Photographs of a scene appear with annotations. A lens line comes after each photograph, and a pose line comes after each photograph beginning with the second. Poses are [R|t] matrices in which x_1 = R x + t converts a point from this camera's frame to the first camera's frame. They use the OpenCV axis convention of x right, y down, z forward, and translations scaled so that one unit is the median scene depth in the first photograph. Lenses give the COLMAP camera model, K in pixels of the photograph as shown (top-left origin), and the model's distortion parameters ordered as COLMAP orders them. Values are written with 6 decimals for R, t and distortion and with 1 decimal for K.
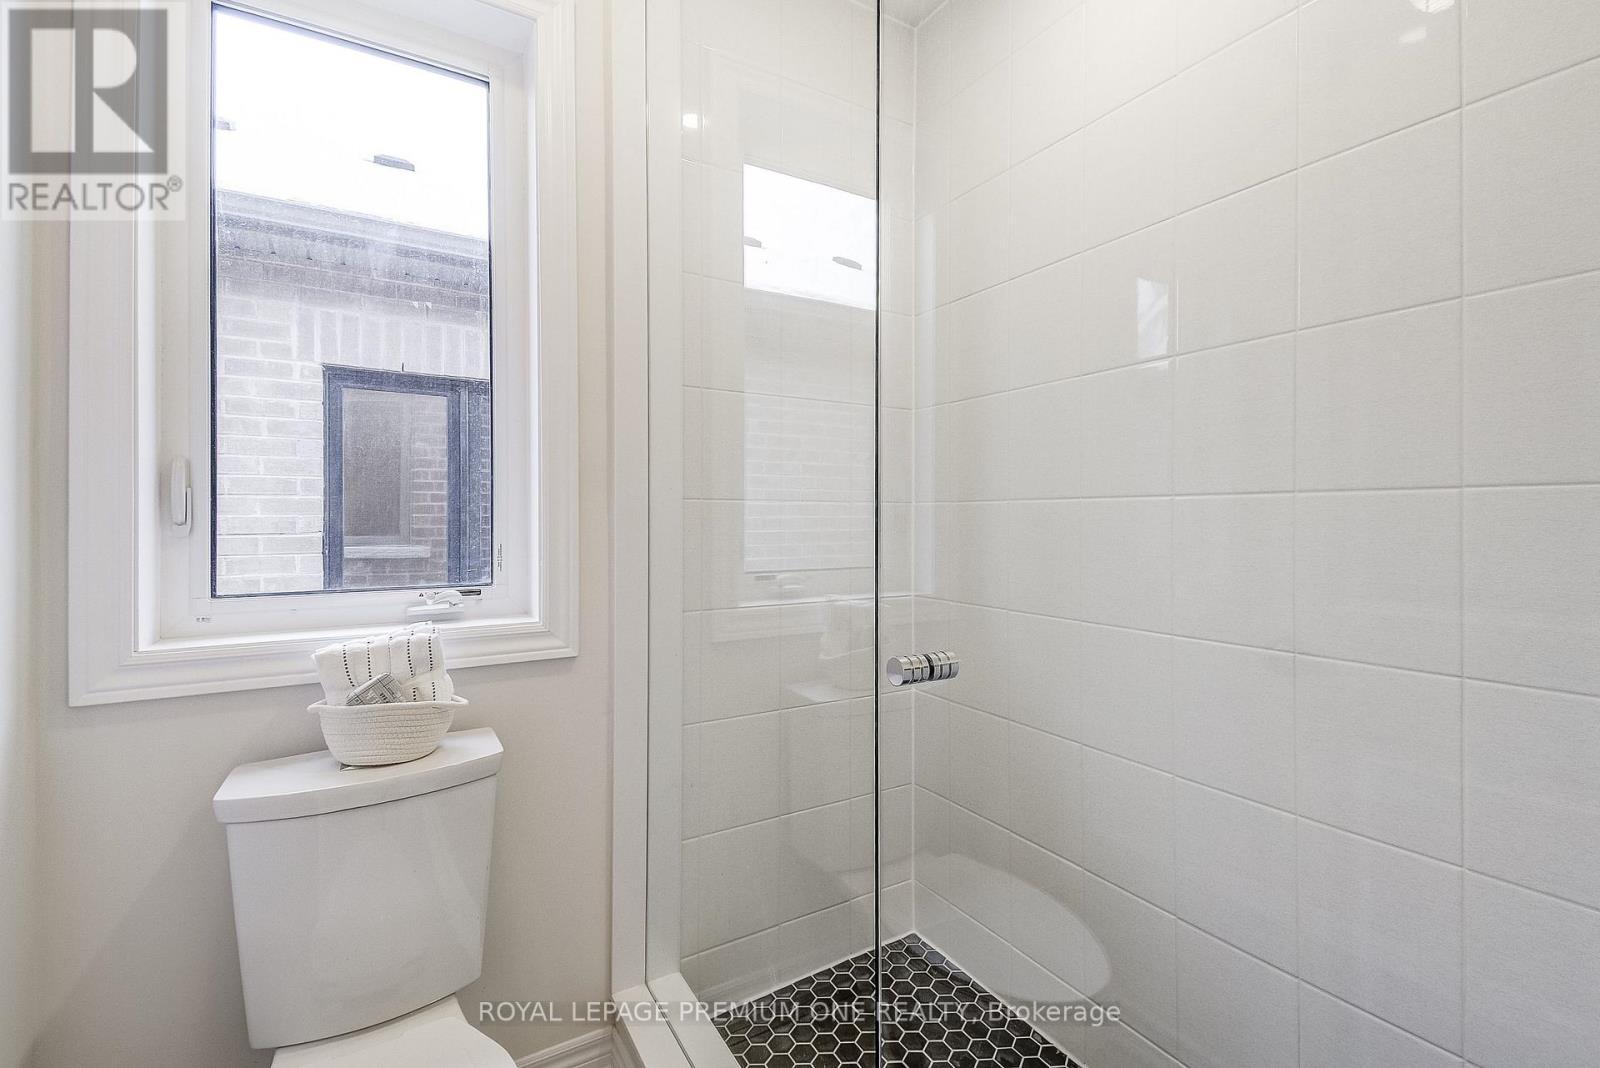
lens RADIAL K [[712.6, 0, 815.4], [0, 712.6, 530.5], [0, 0, 1]] dist [0.041121, -0.019386]
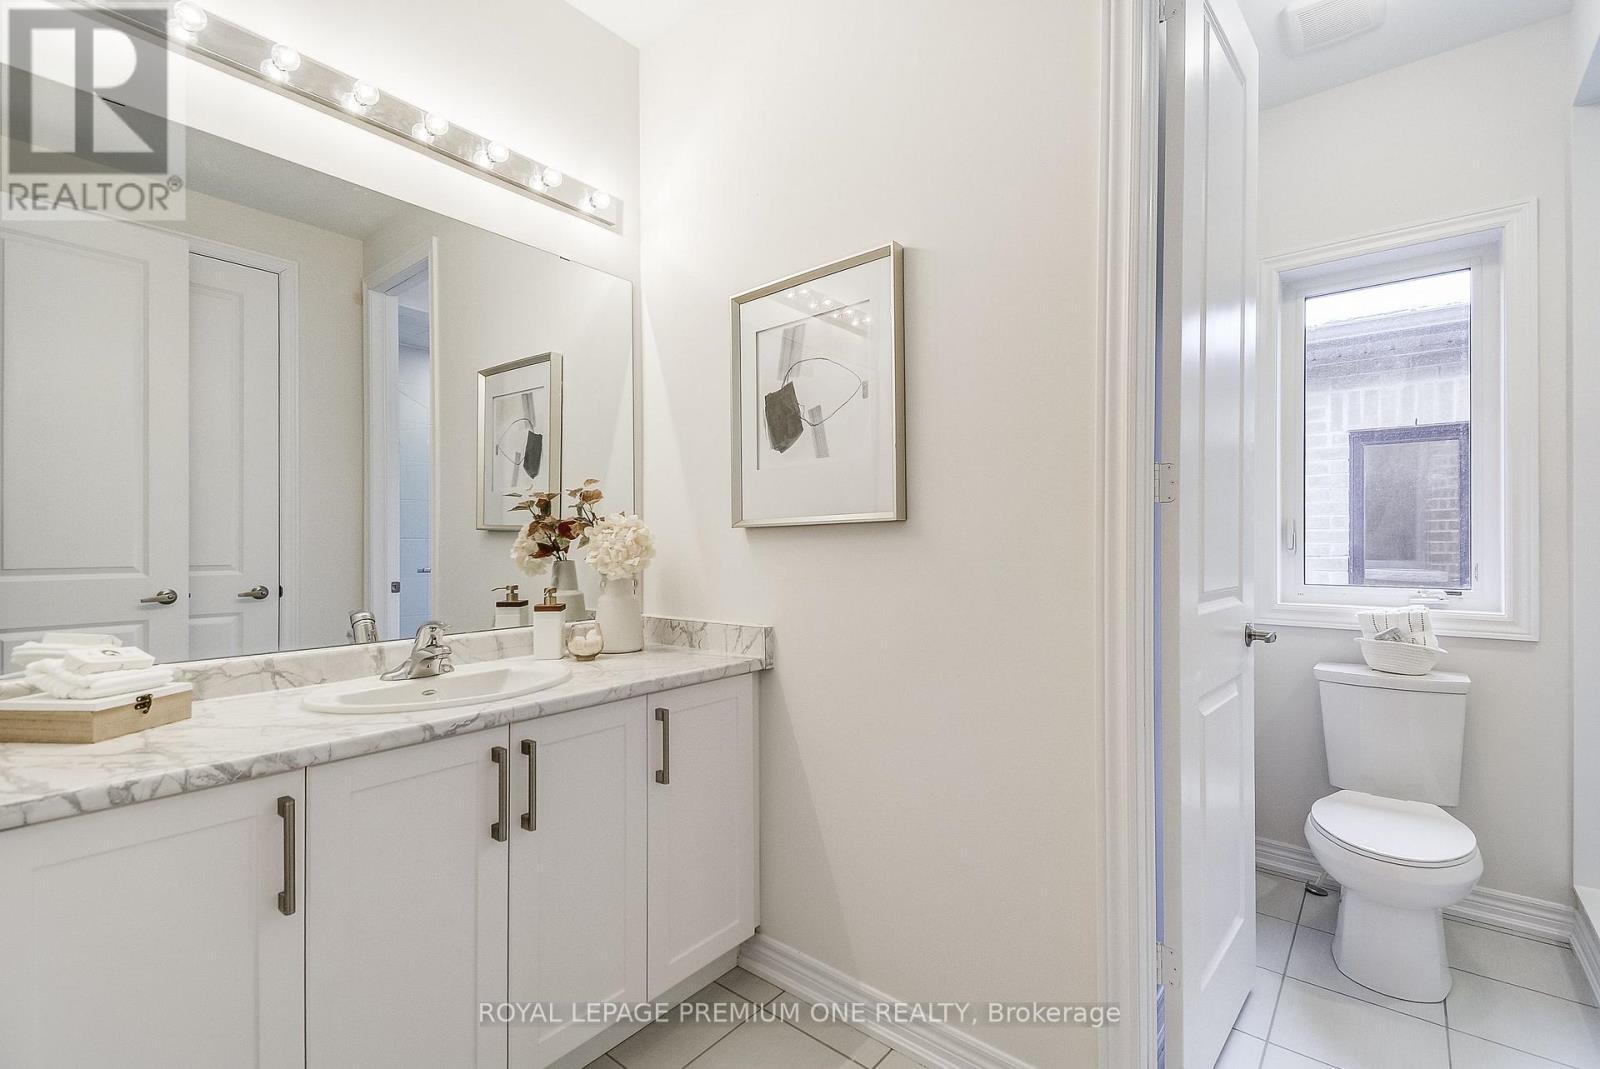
lens RADIAL K [[712.6, 0, 815.4], [0, 712.6, 531.0], [0, 0, 1]] dist [0.041121, -0.019386]
pose [[0.344317, -0.013978, -0.938749, 0.562357], [-0.018131, 0.999604, -0.021534, 0.008111], [0.938678, 0.024435, 0.343927, -0.912715]]
